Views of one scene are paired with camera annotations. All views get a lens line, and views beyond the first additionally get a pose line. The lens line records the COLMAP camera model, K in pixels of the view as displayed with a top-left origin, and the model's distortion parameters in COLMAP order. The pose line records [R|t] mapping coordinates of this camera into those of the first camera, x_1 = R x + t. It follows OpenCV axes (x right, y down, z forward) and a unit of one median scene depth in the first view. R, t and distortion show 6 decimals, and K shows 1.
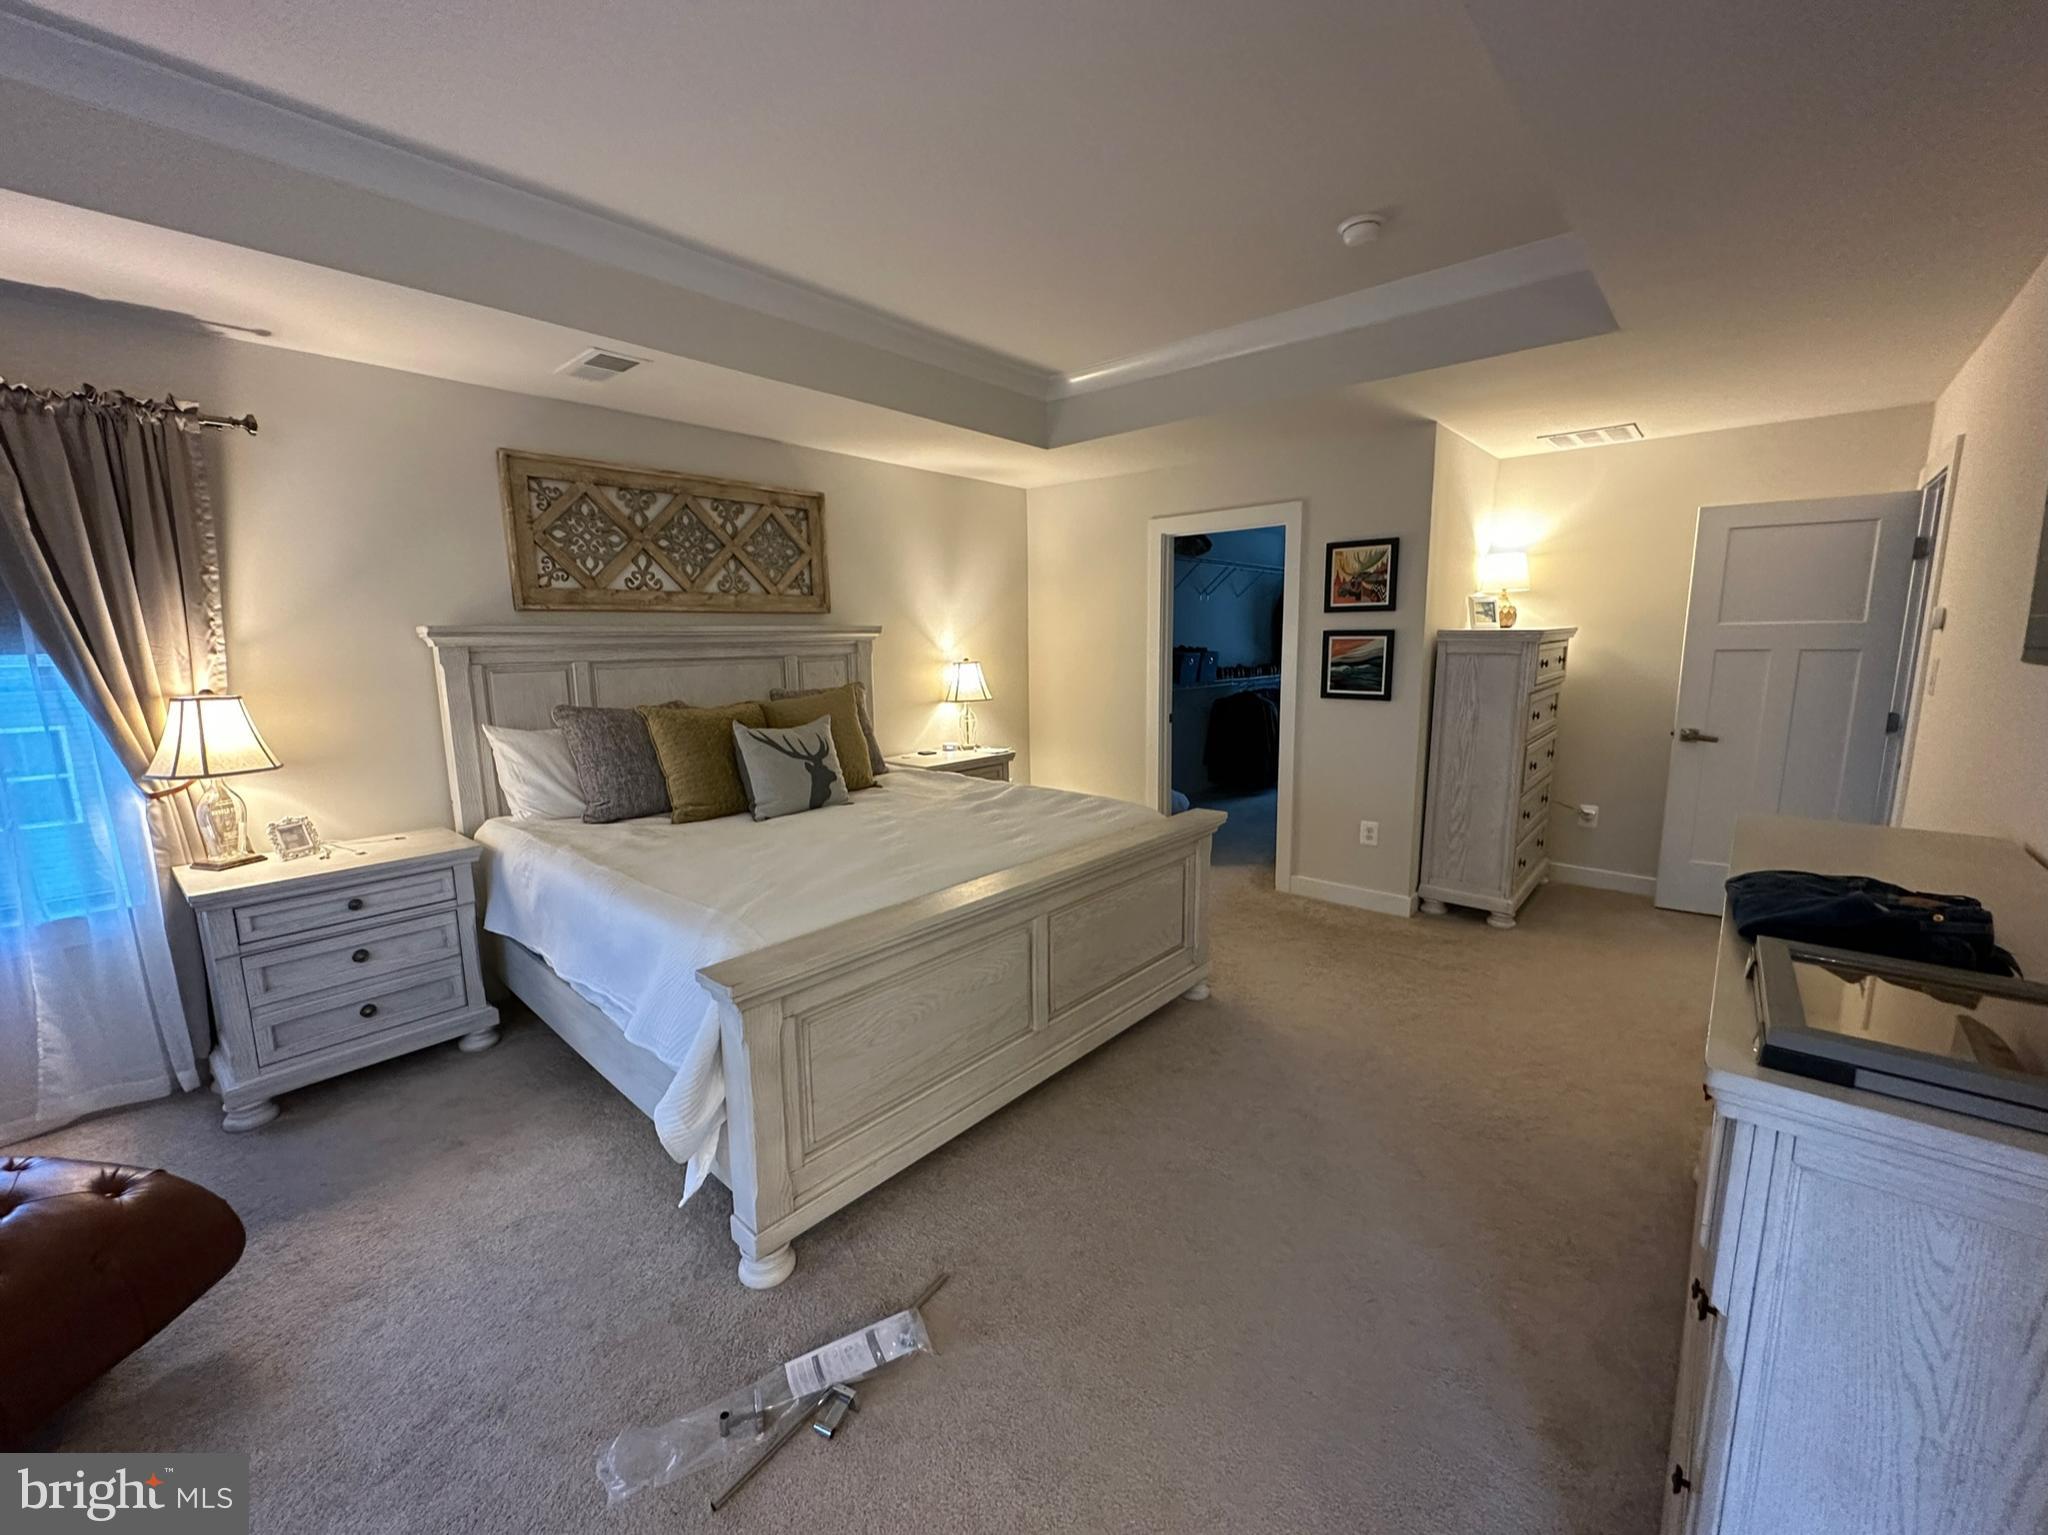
lens RADIAL K [[815.9, 0, 1029.9], [0, 815.9, 764.0], [0, 0, 1]] dist [0.000609, -0.000225]
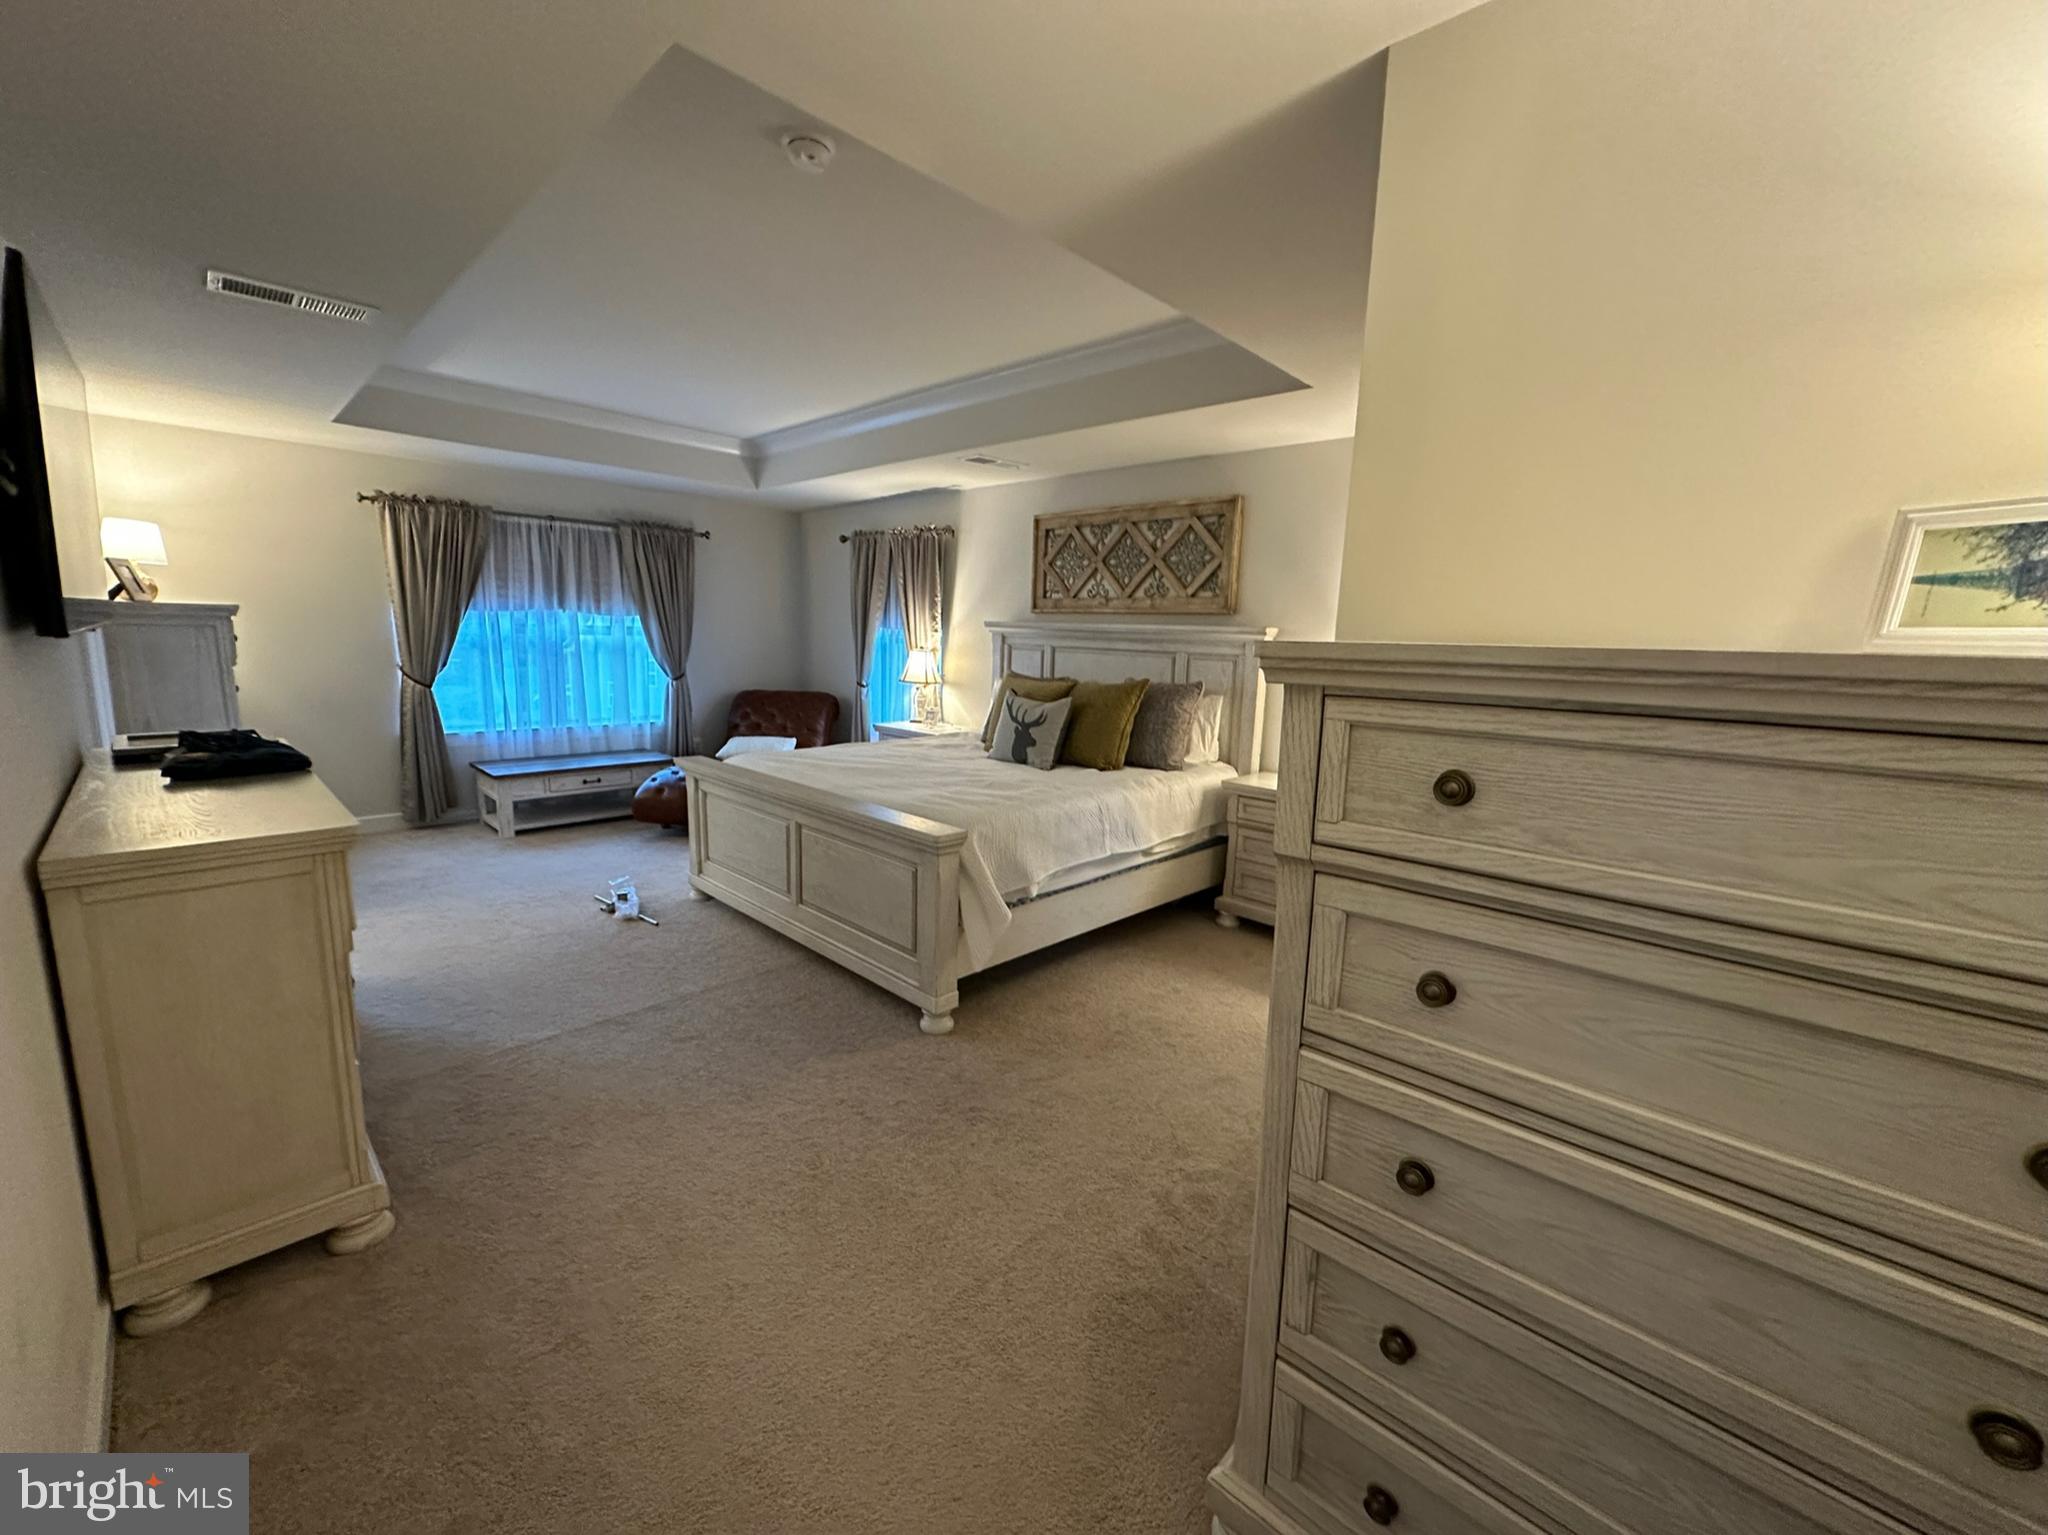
lens RADIAL K [[815.9, 0, 1031.7], [0, 815.9, 762.2], [0, 0, 1]] dist [0.000609, -0.000225]
pose [[-0.032636, 0.162560, -0.986159, 0.895966], [-0.189319, 0.967816, 0.165802, -0.145894], [0.981373, 0.192110, -0.000810, 0.908328]]
